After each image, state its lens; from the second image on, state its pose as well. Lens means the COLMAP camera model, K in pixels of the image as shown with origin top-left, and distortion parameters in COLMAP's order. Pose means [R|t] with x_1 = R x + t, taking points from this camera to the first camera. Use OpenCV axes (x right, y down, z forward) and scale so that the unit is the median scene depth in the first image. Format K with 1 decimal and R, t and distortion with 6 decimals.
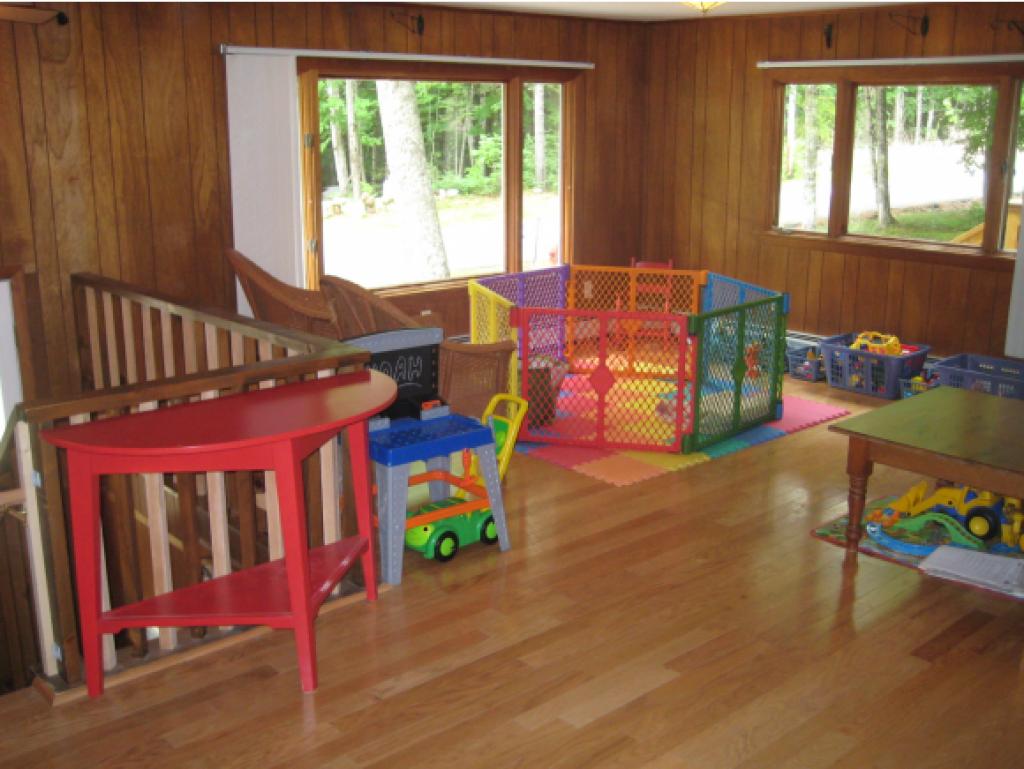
lens RADIAL K [[1069.2, 0, 512.0], [0, 1069.2, 384.5], [0, 0, 1]] dist [-0.146031, 0.211998]
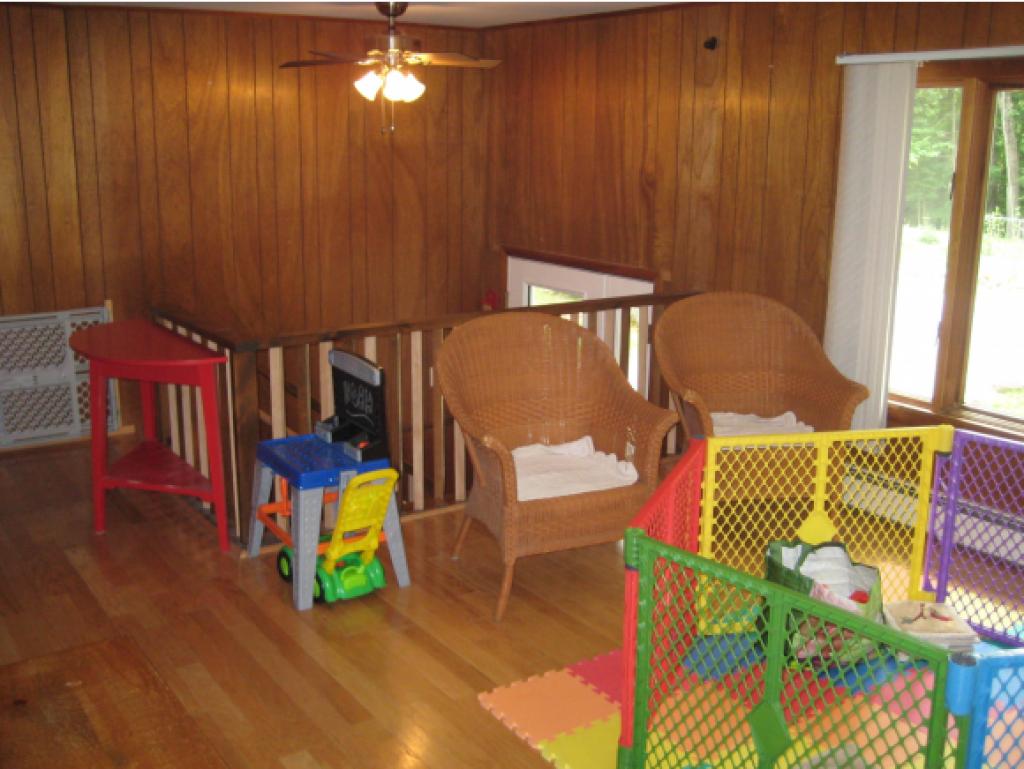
lens RADIAL K [[1069.2, 0, 512.0], [0, 1069.2, 384.5], [0, 0, 1]] dist [-0.146031, 0.211998]
pose [[-0.132249, 0.222348, -0.965956, 0.655906], [-0.249905, 0.935556, 0.249565, -0.243410], [0.959196, 0.274402, -0.068160, 0.959859]]
